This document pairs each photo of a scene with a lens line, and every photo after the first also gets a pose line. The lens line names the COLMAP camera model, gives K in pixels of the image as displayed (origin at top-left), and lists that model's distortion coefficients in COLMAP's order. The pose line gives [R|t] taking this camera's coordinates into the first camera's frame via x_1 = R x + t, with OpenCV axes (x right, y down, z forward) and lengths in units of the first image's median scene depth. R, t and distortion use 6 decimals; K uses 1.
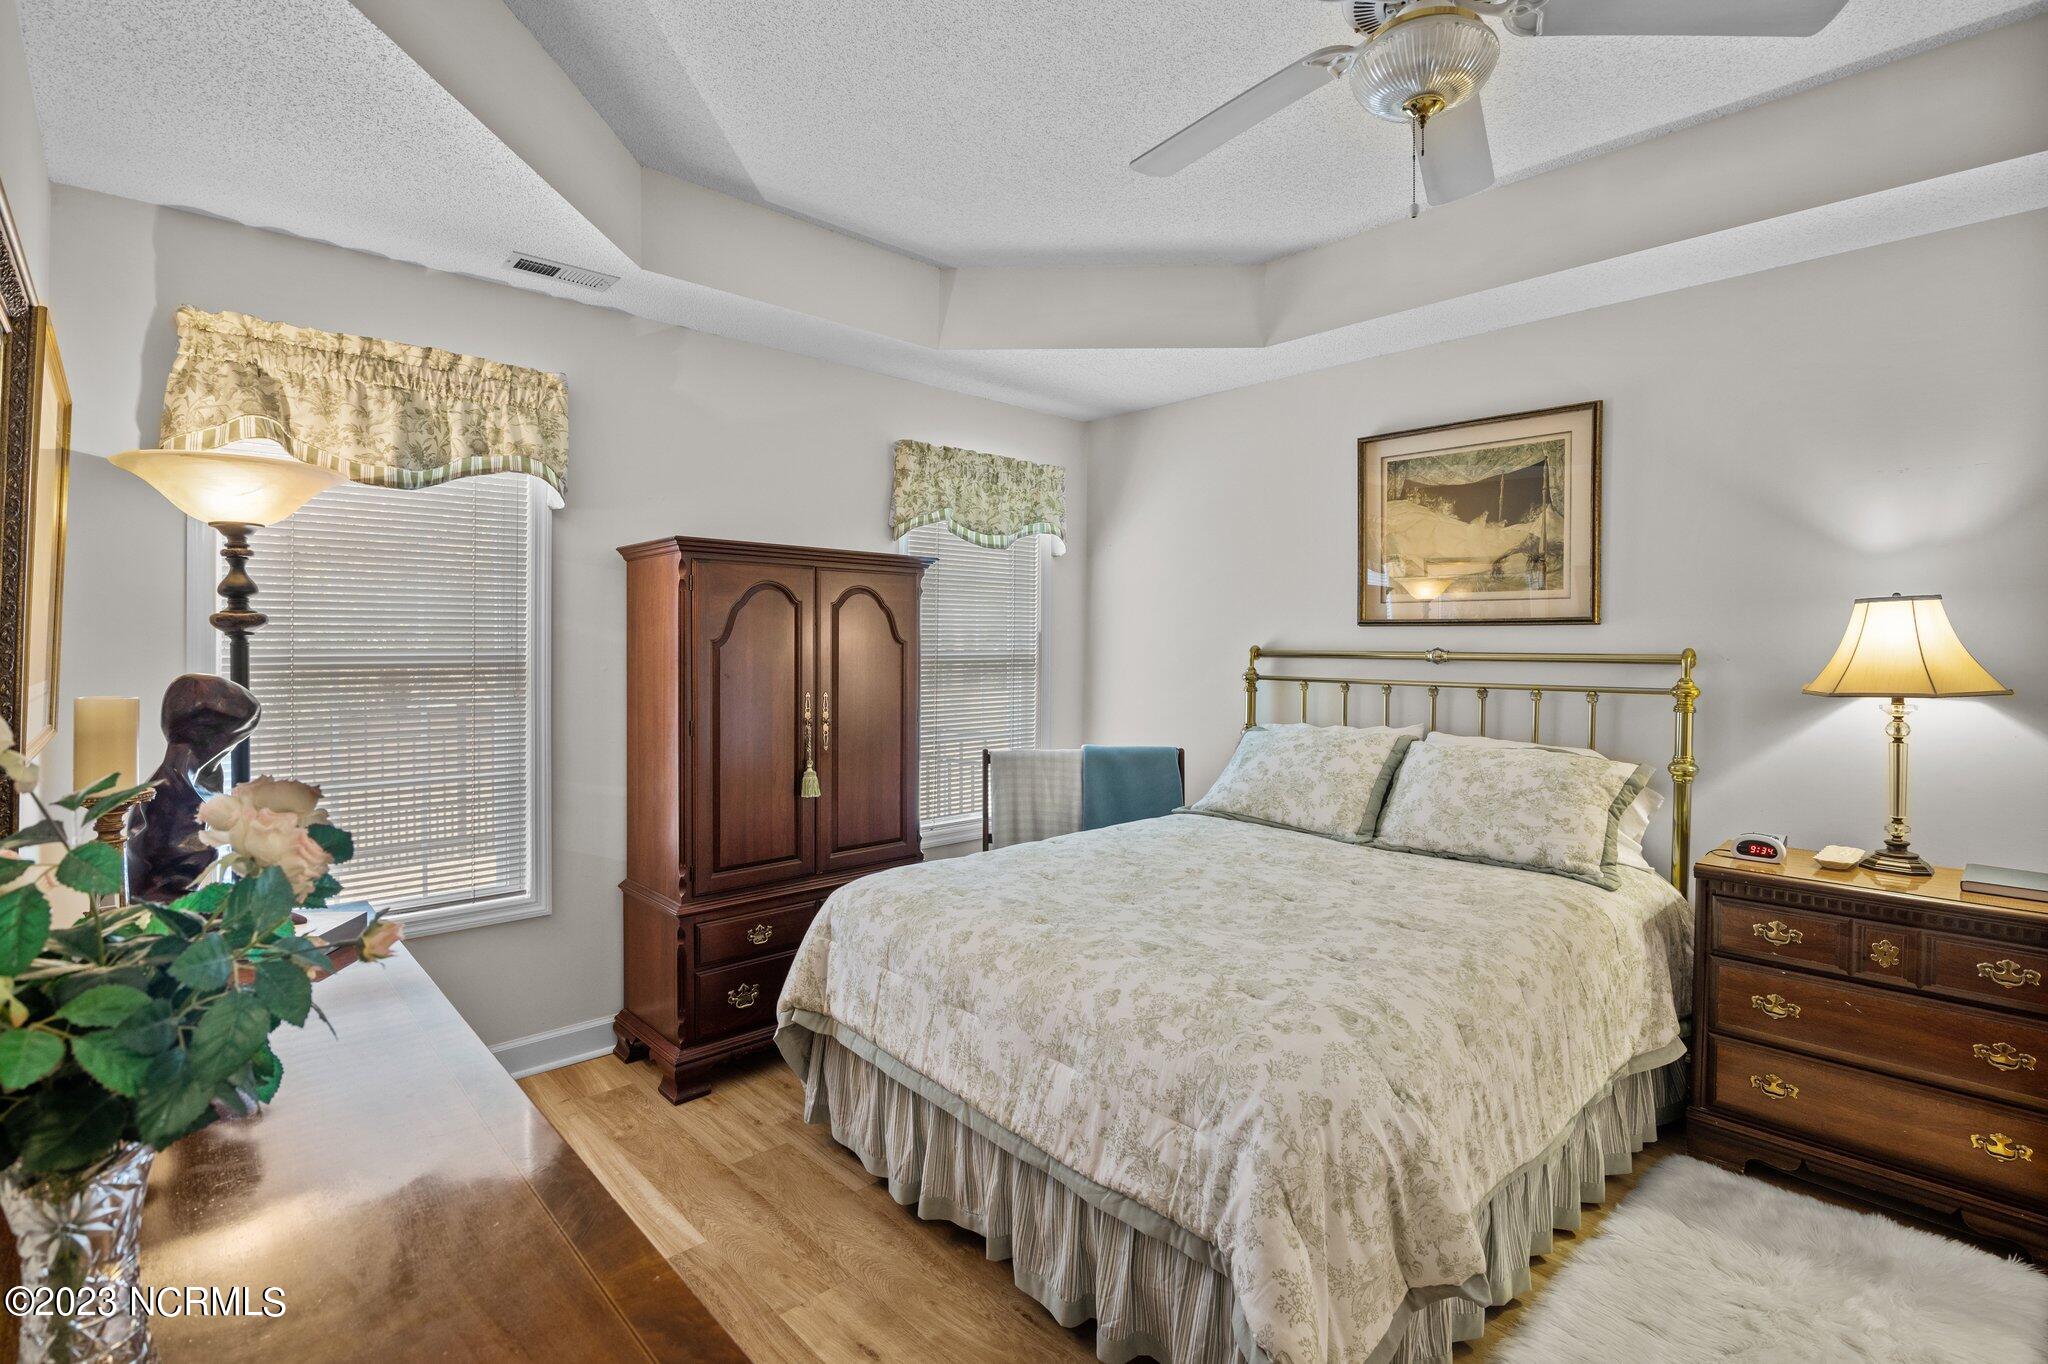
lens RADIAL K [[942.8, 0, 1019.6], [0, 942.8, 668.5], [0, 0, 1]] dist [-0.016489, 0.001197]
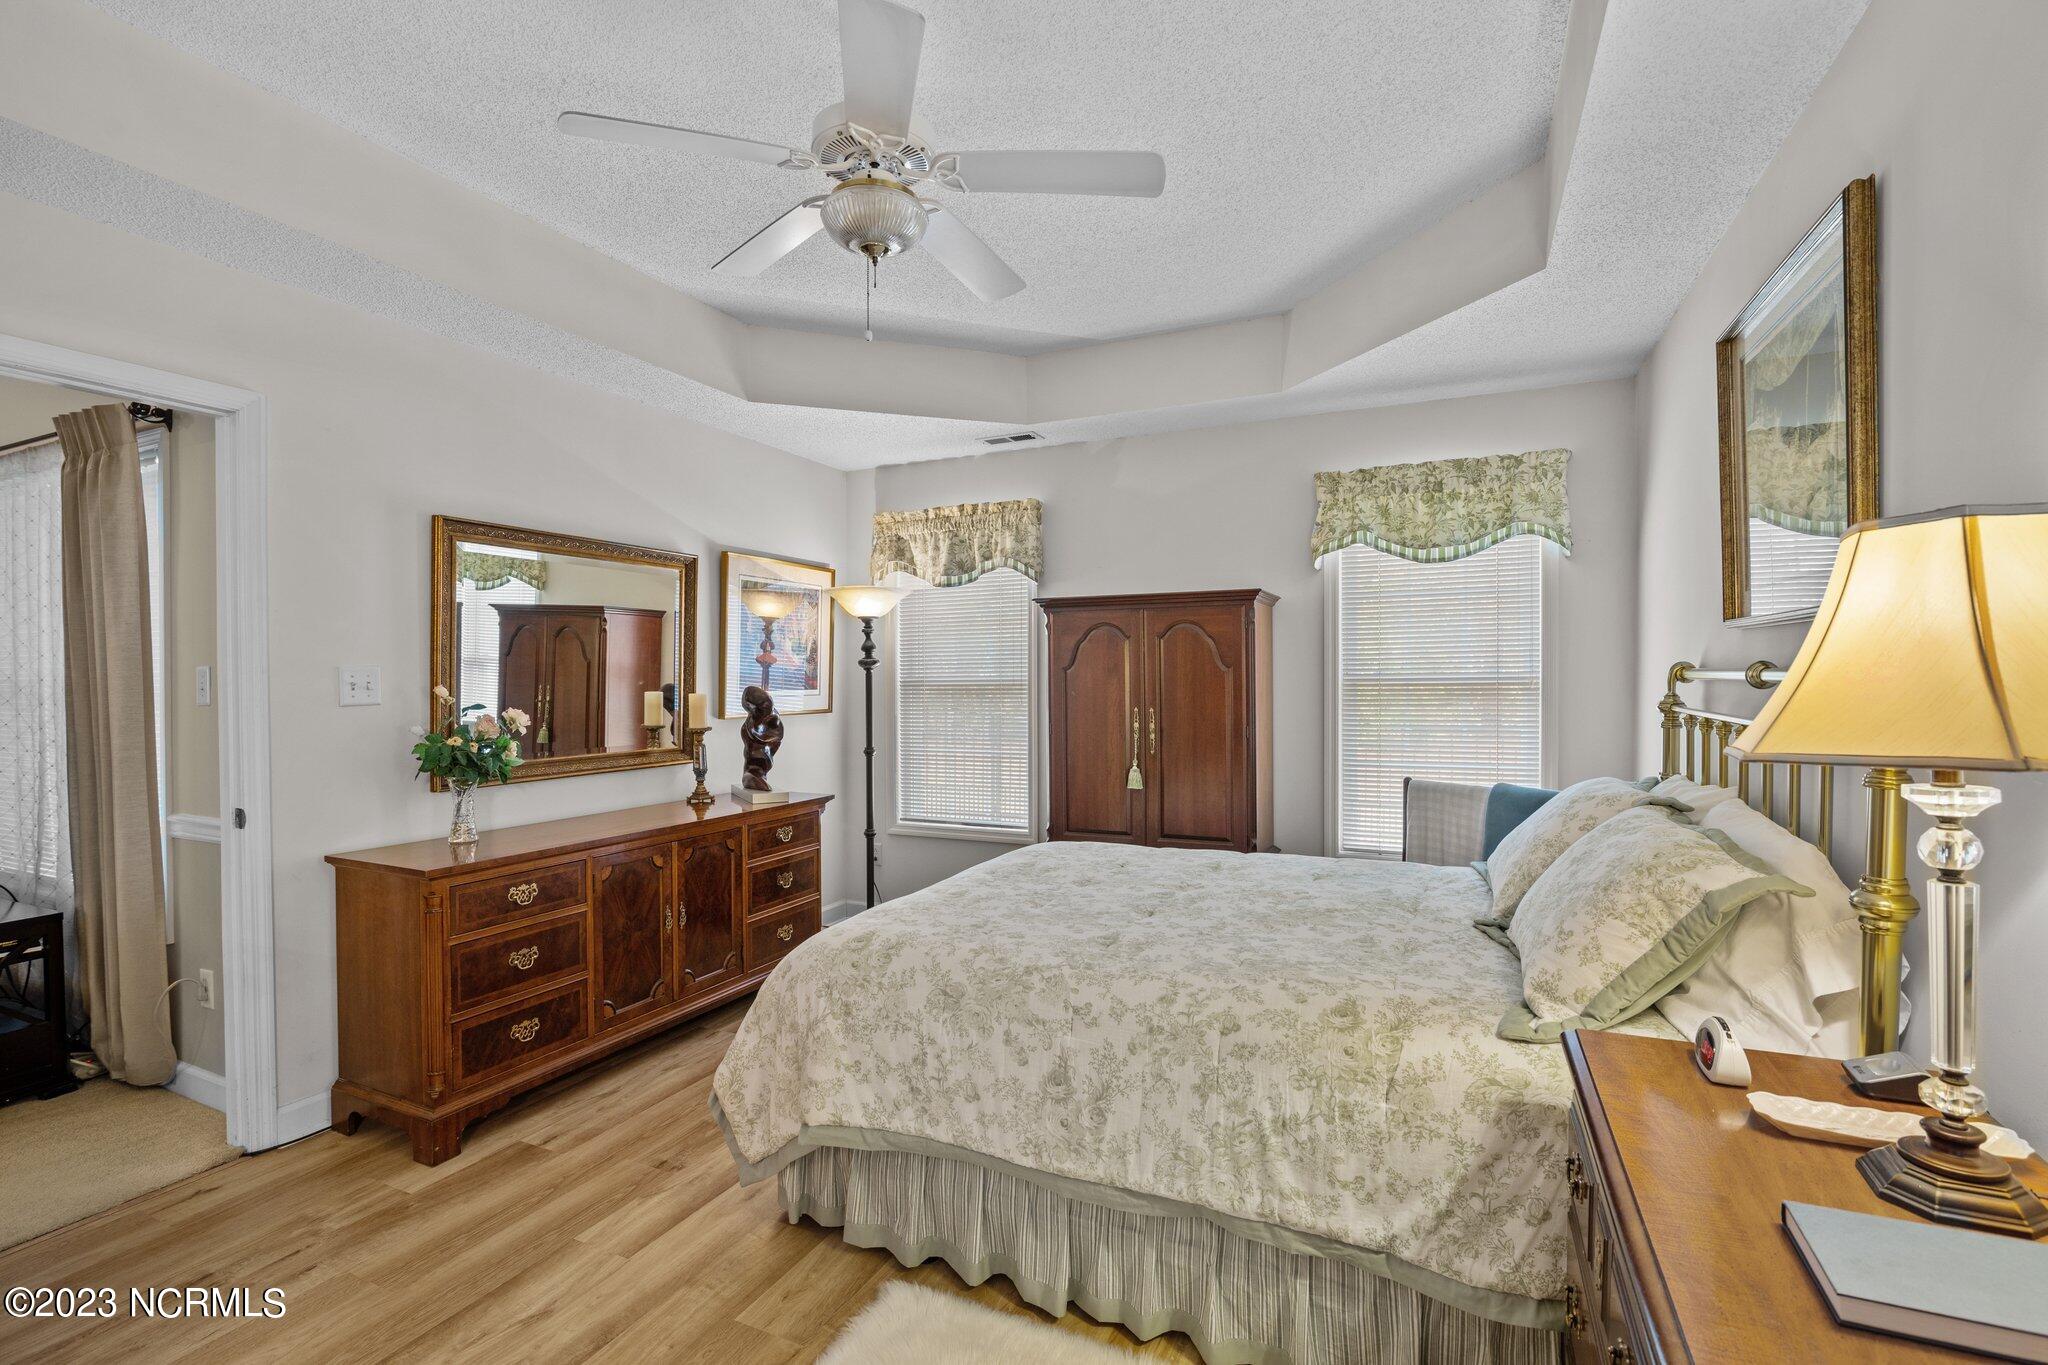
lens RADIAL K [[942.8, 0, 1029.0], [0, 942.8, 684.6], [0, 0, 1]] dist [-0.016489, 0.001197]
pose [[0.384757, 0.000369, -0.923018, 0.959175], [-0.011781, 0.999920, -0.004511, 0.002365], [0.922943, 0.012610, 0.384731, 0.397529]]
